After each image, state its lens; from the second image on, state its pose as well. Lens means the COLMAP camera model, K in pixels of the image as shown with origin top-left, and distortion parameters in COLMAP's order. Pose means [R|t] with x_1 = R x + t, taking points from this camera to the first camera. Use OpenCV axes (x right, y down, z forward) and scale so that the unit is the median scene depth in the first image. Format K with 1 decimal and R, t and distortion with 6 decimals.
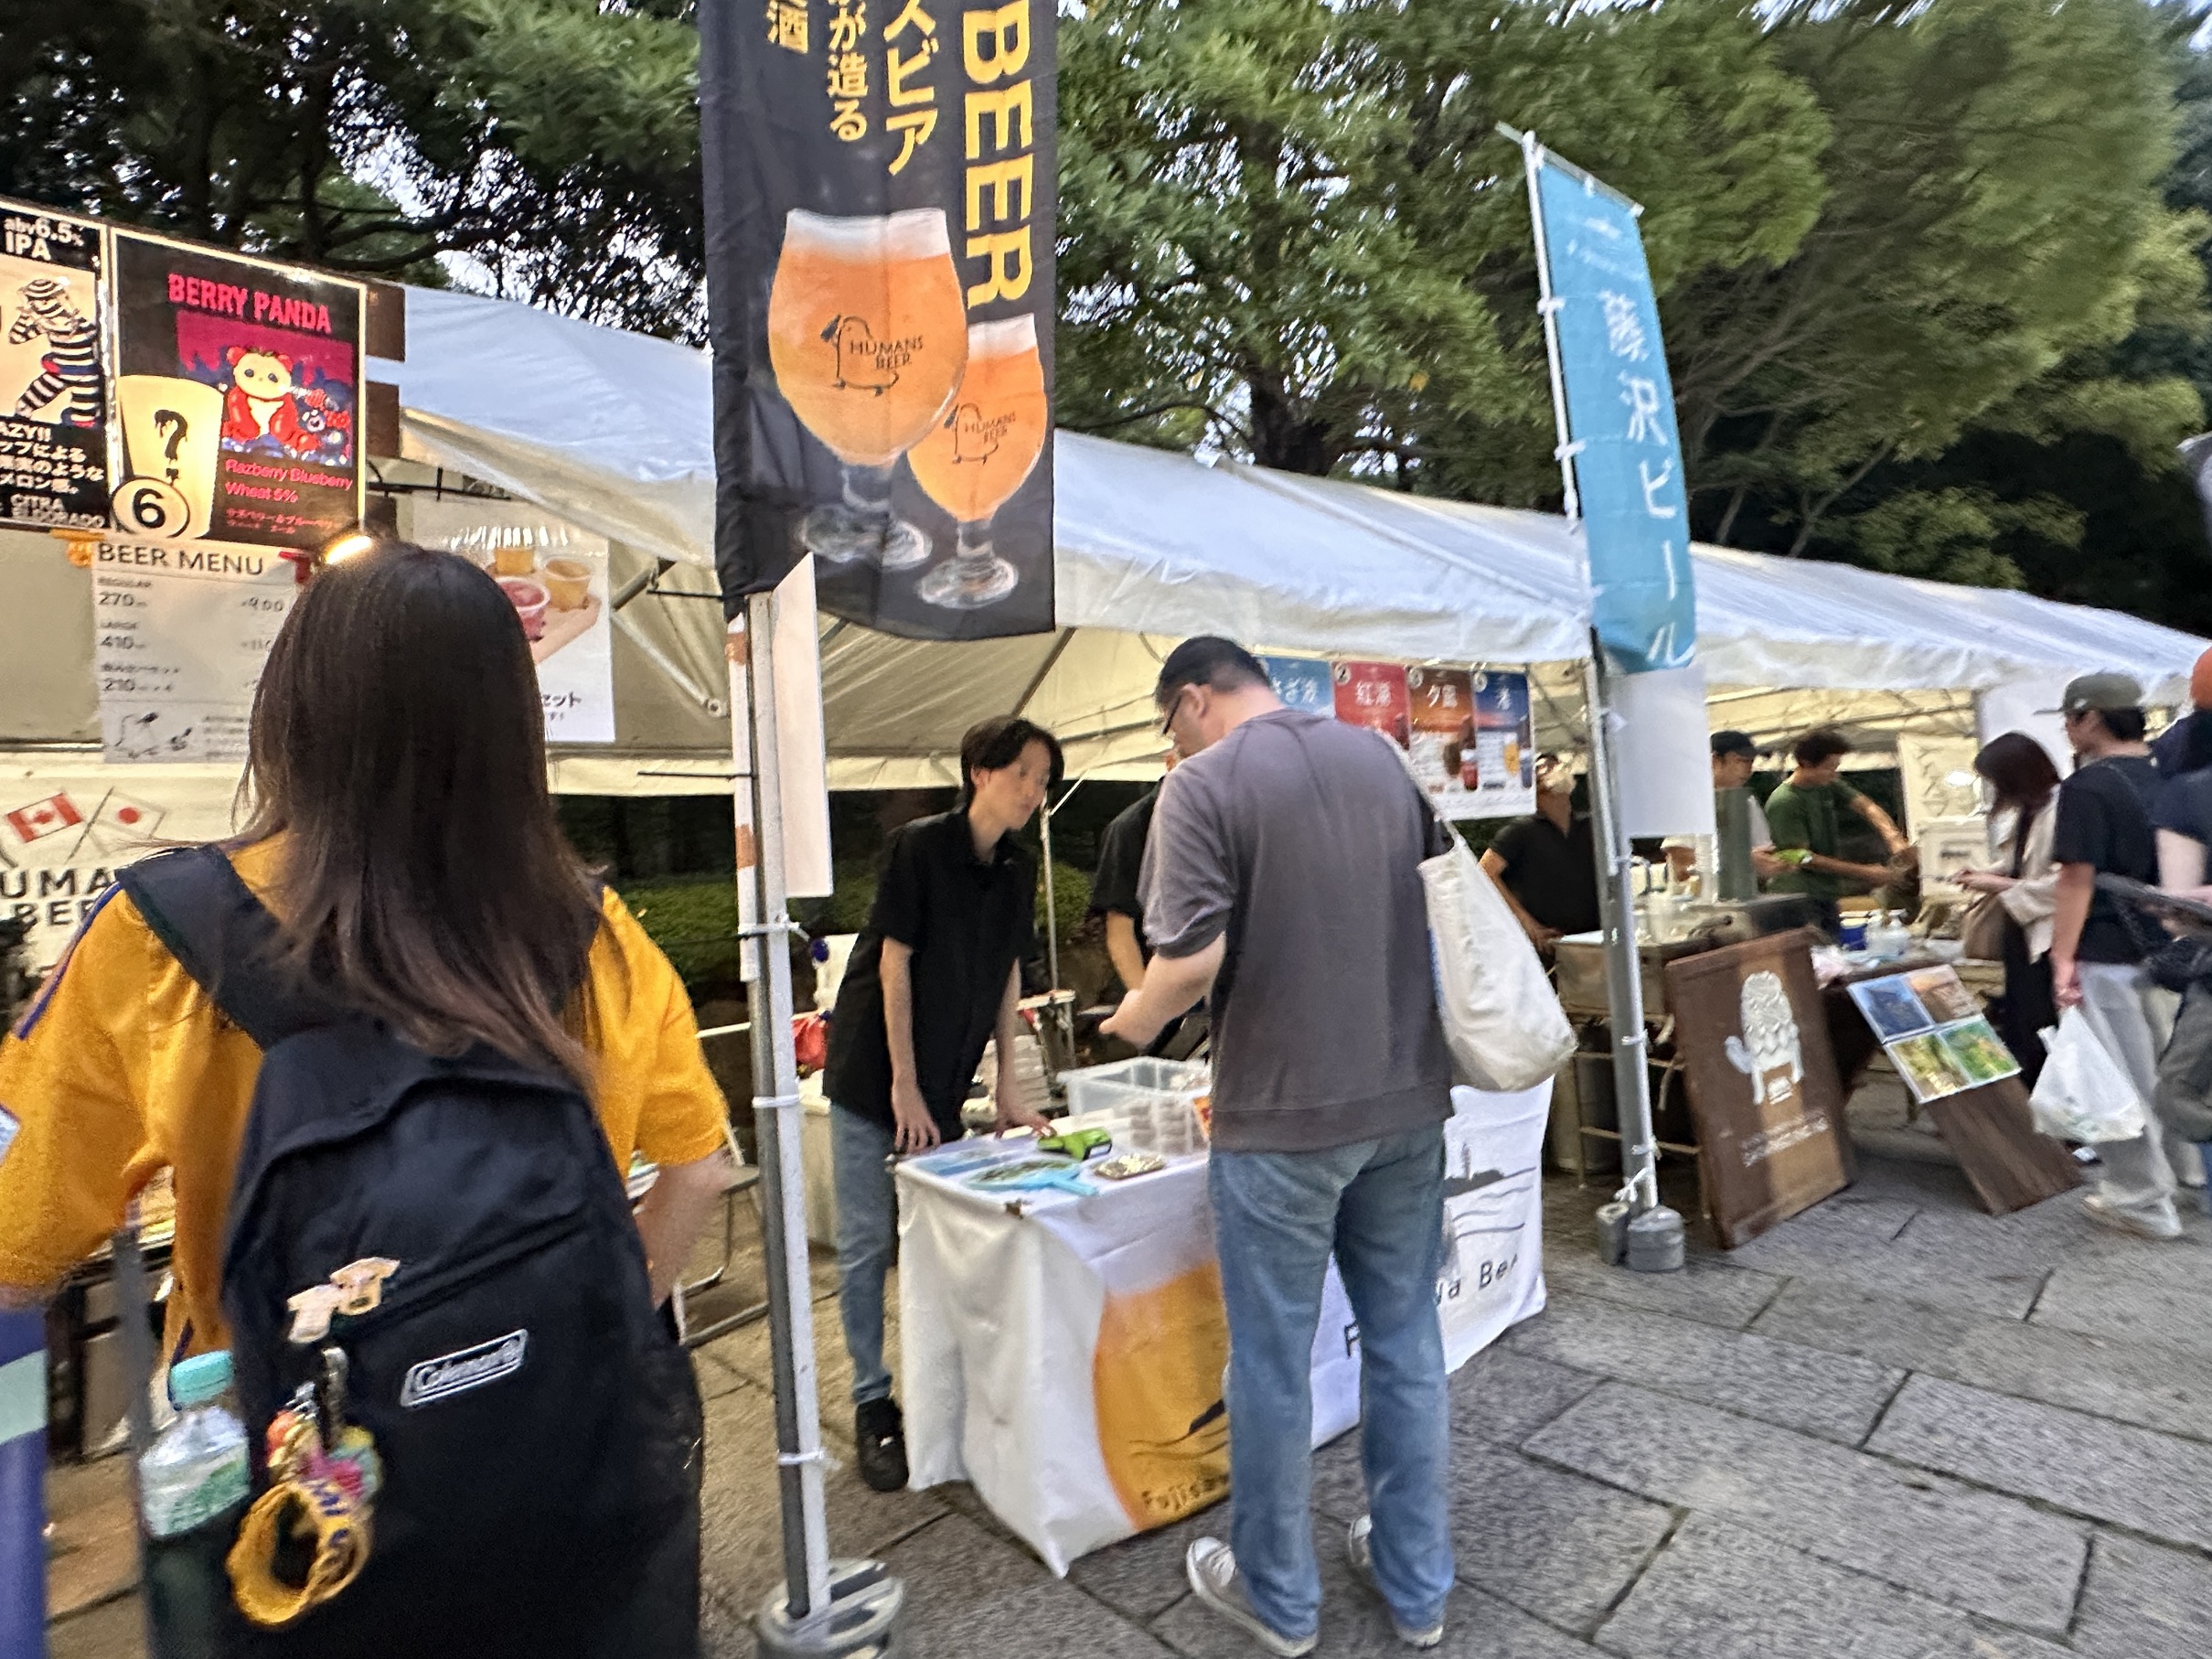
lens RADIAL K [[1120.2, 0, 1103.5], [0, 1120.2, 828.4], [0, 0, 1]] dist [-0.005905, 0.001327]
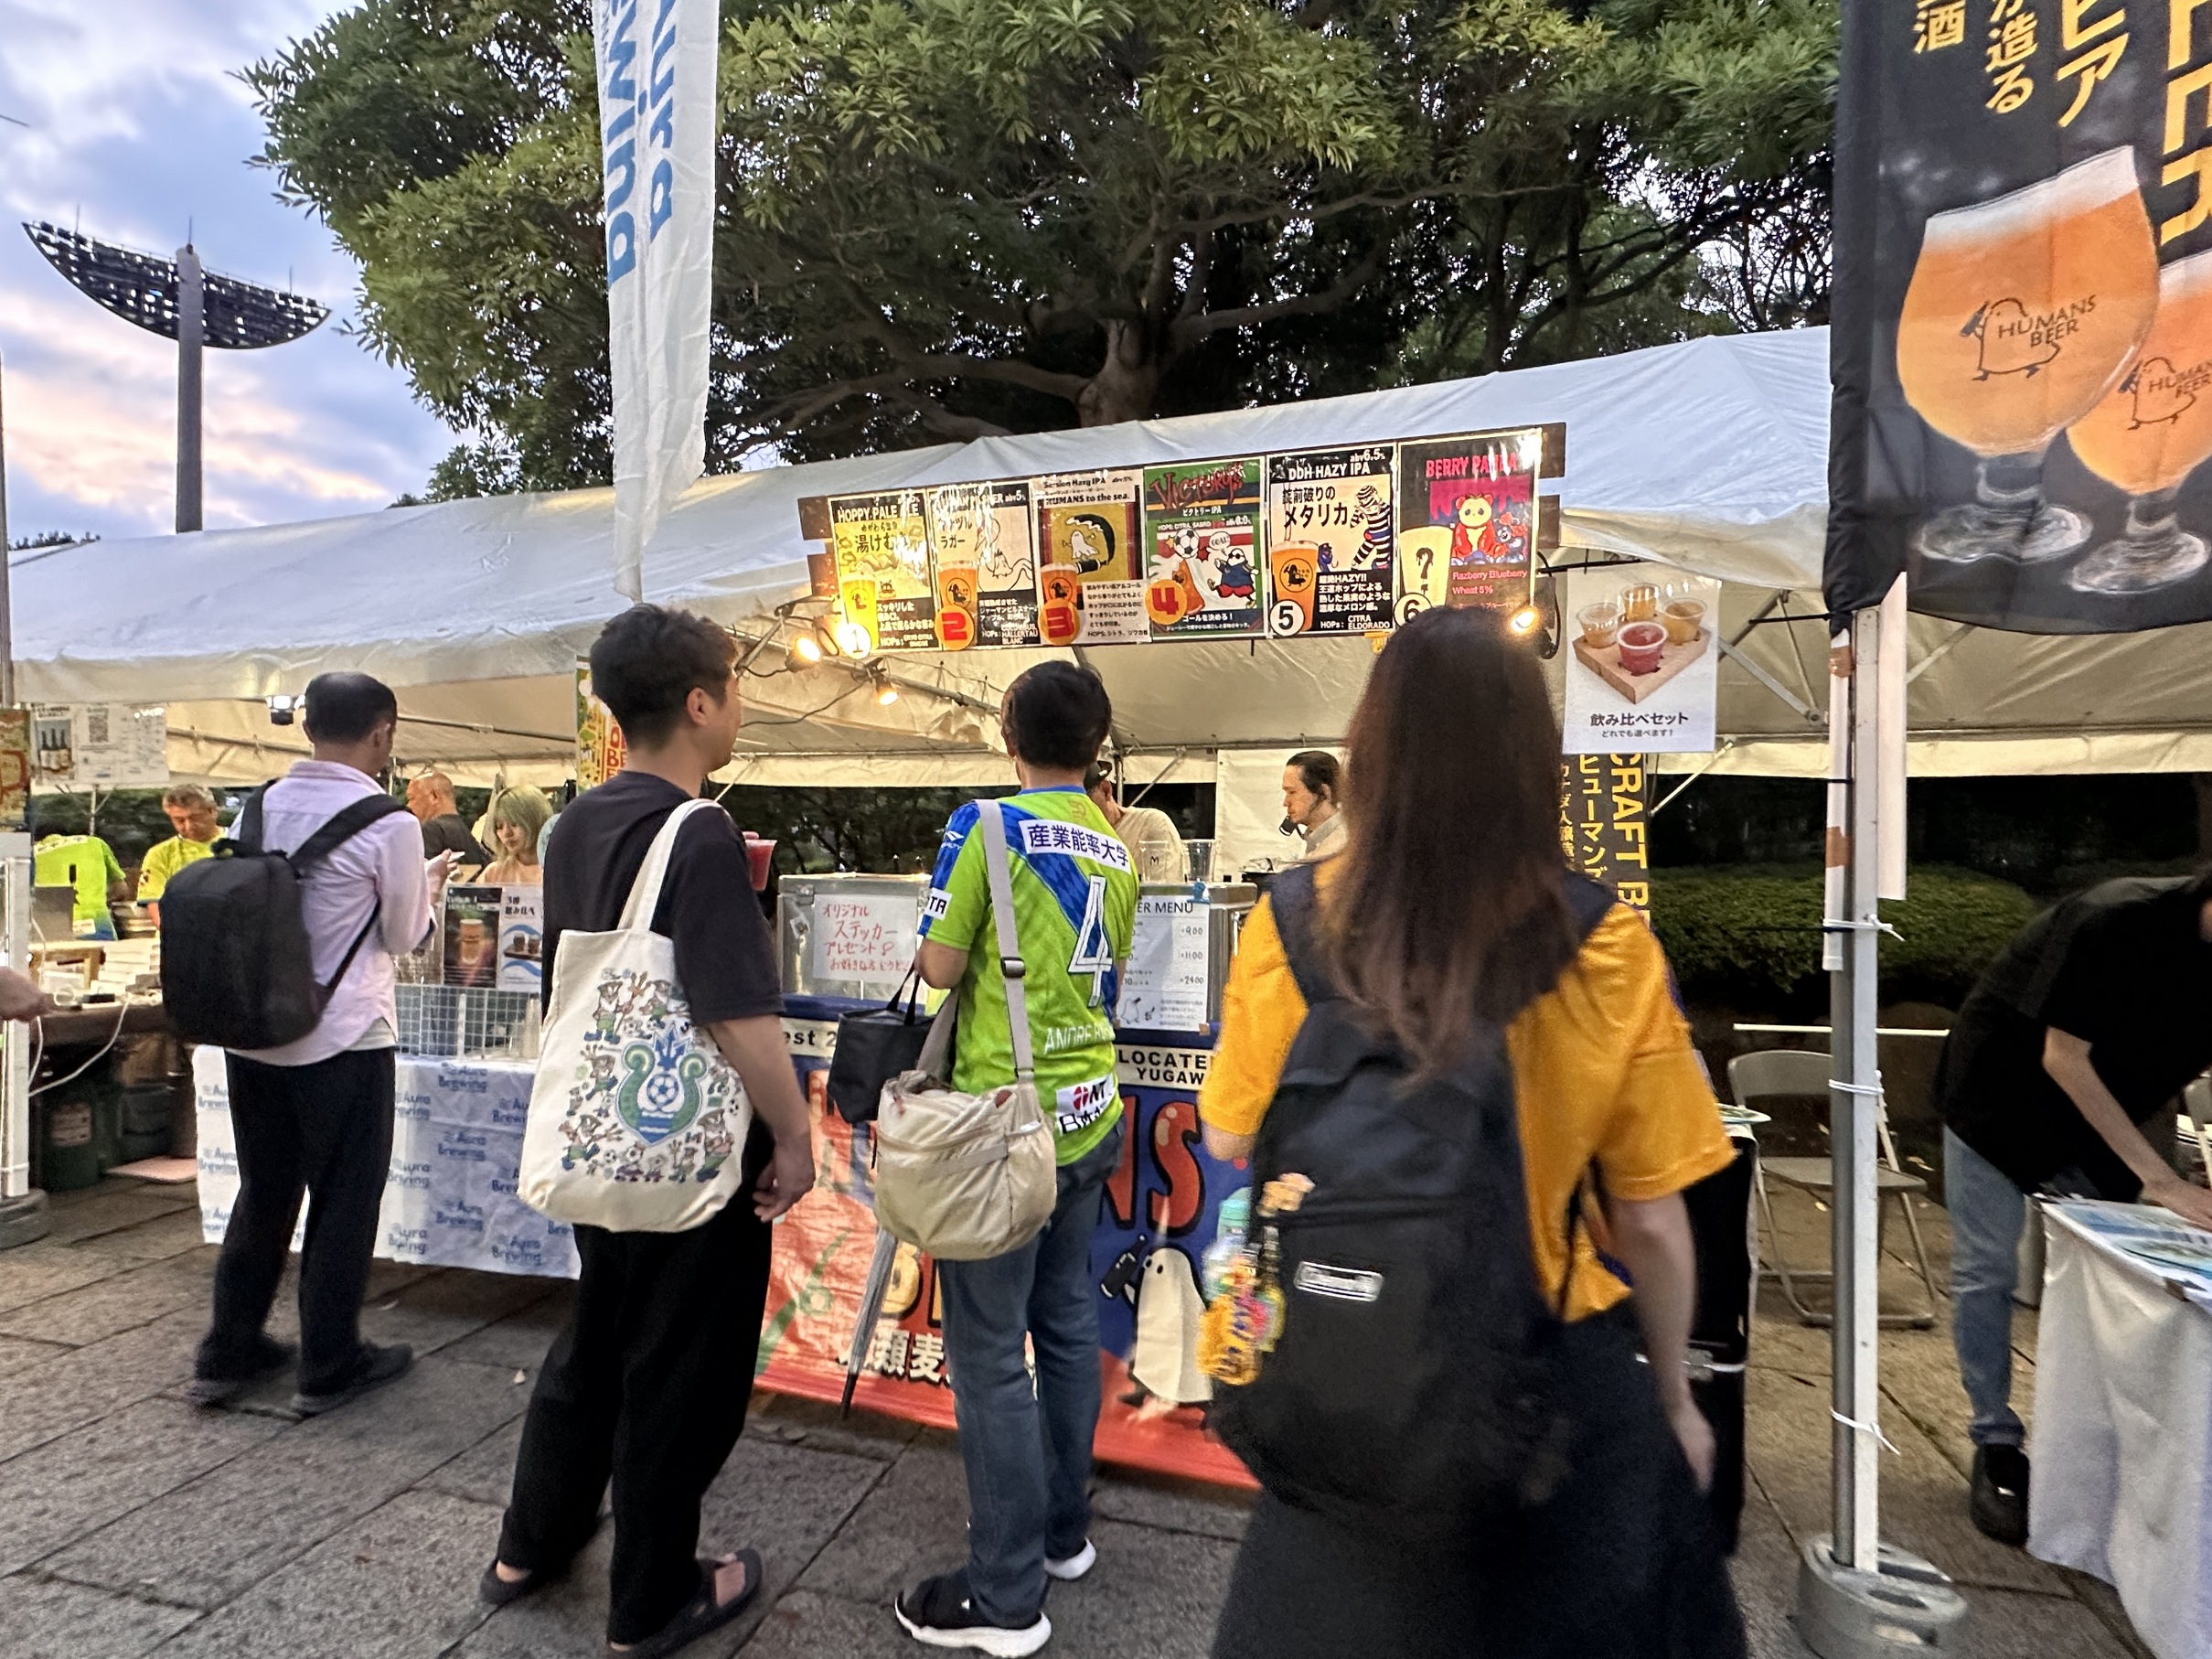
lens RADIAL K [[1120.2, 0, 1107.6], [0, 1120.2, 833.9], [0, 0, 1]] dist [-0.005905, 0.001327]
pose [[0.532301, 0.057243, -0.844618, 0.204308], [-0.028469, 0.998357, 0.049721, -0.028716], [0.846076, -0.002421, 0.533056, -0.158687]]
